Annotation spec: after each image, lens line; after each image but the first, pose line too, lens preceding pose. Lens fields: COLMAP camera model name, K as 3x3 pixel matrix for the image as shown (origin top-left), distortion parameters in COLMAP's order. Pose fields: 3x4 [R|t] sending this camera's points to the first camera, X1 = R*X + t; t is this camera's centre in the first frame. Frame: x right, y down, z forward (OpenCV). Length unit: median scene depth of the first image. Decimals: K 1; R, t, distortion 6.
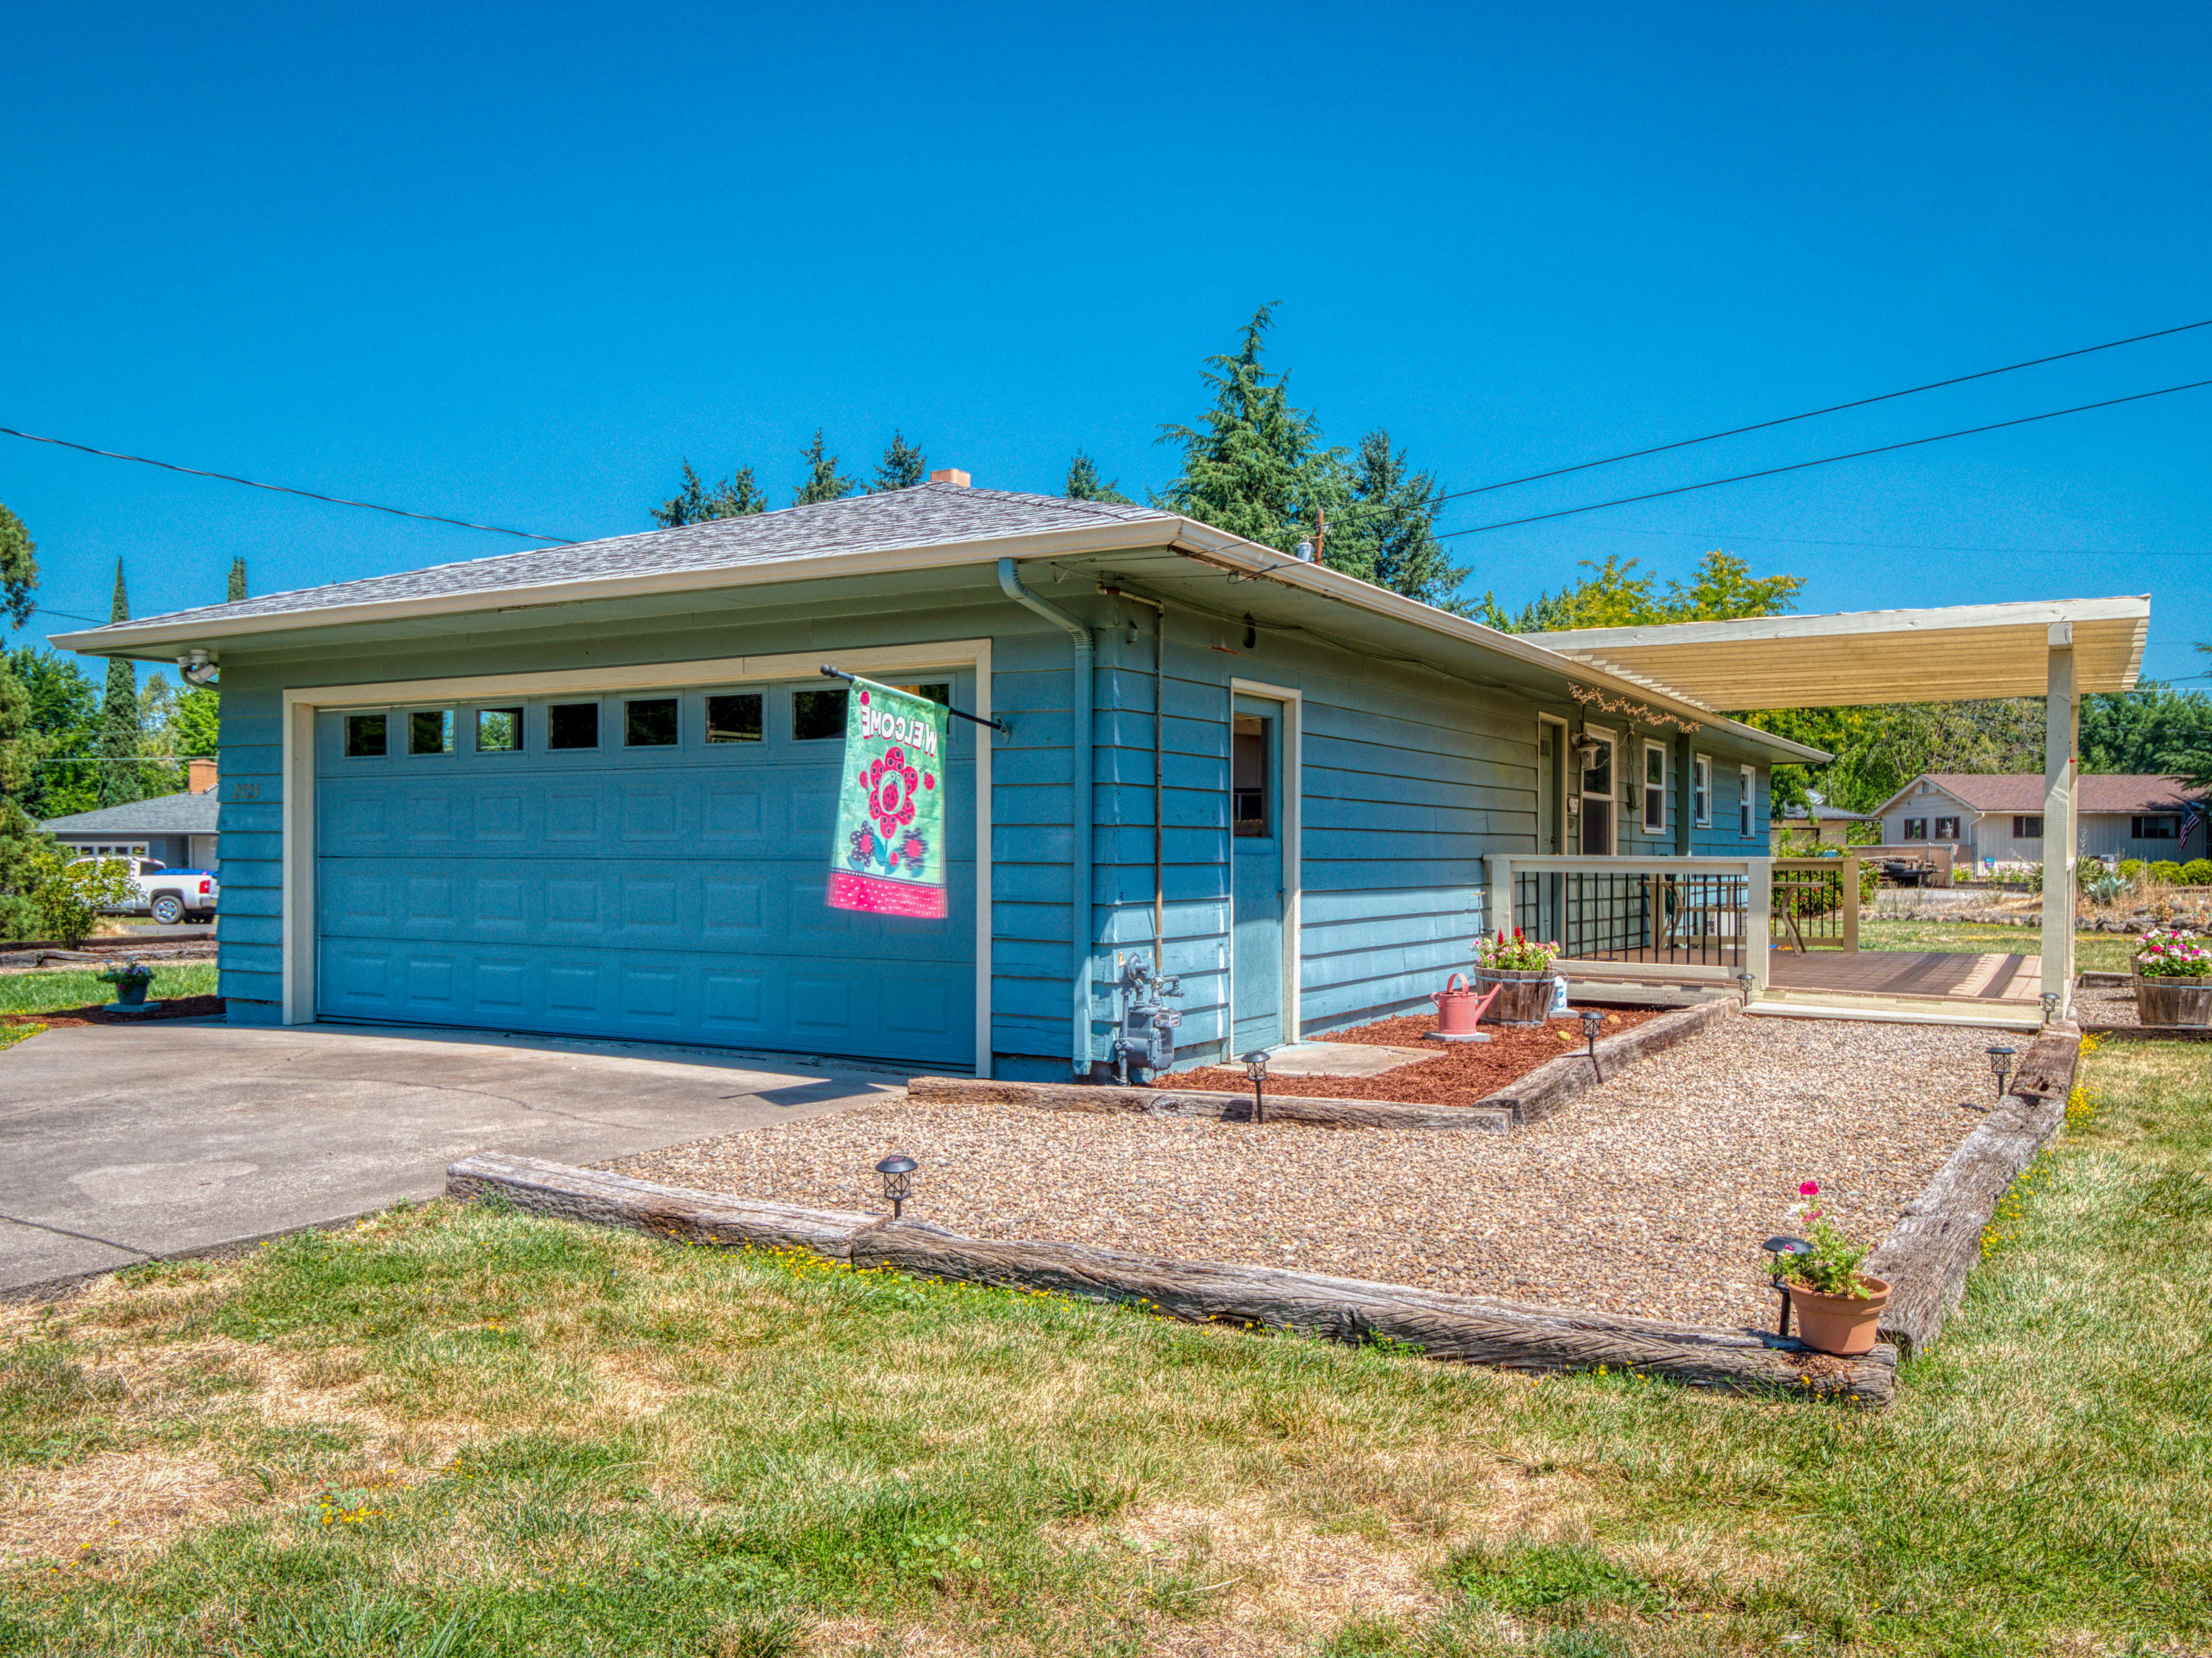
lens RADIAL K [[1729.2, 0, 985.1], [0, 1729.2, 859.2], [0, 0, 1]] dist [-0.009821, -0.015464]
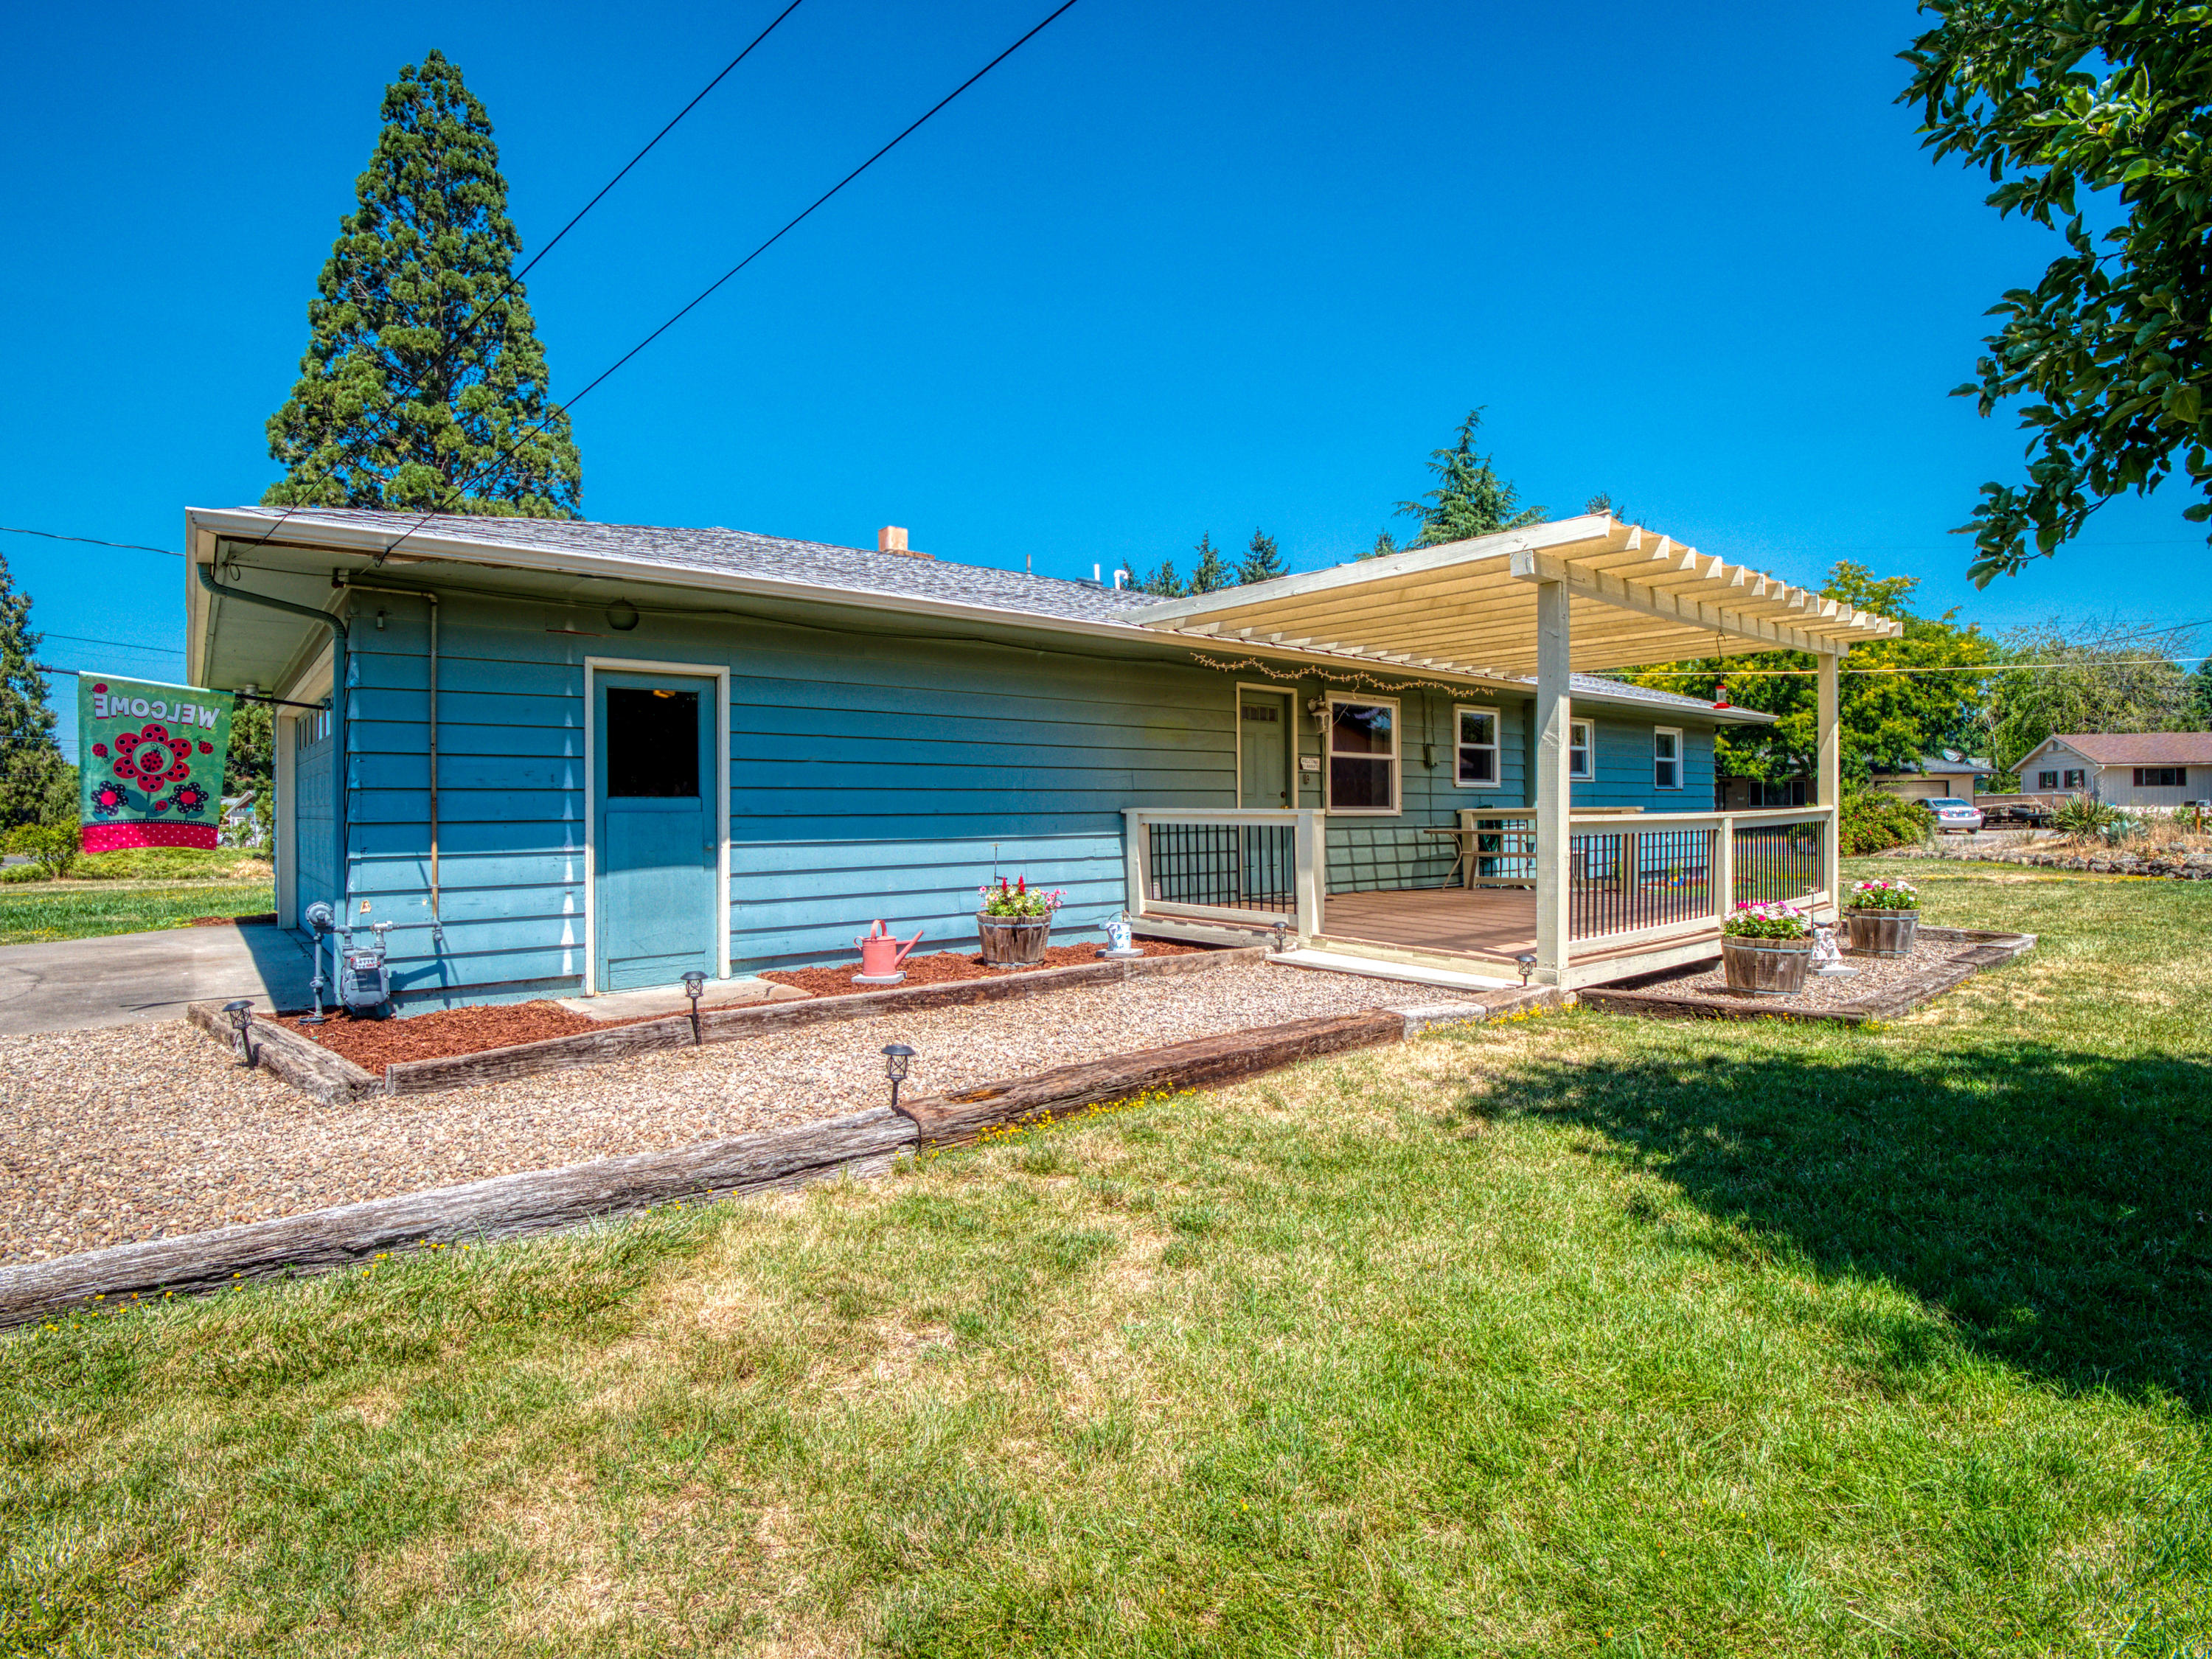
lens RADIAL K [[1077.0, 0, 1035.6], [0, 1077.0, 811.9], [0, 0, 1]] dist [-0.038989, -0.006472]
pose [[0.940774, -0.008132, -0.338937, 0.472376], [0.008167, 0.999966, -0.001324, -0.000131], [0.338936, -0.001522, 0.940808, 0.311408]]
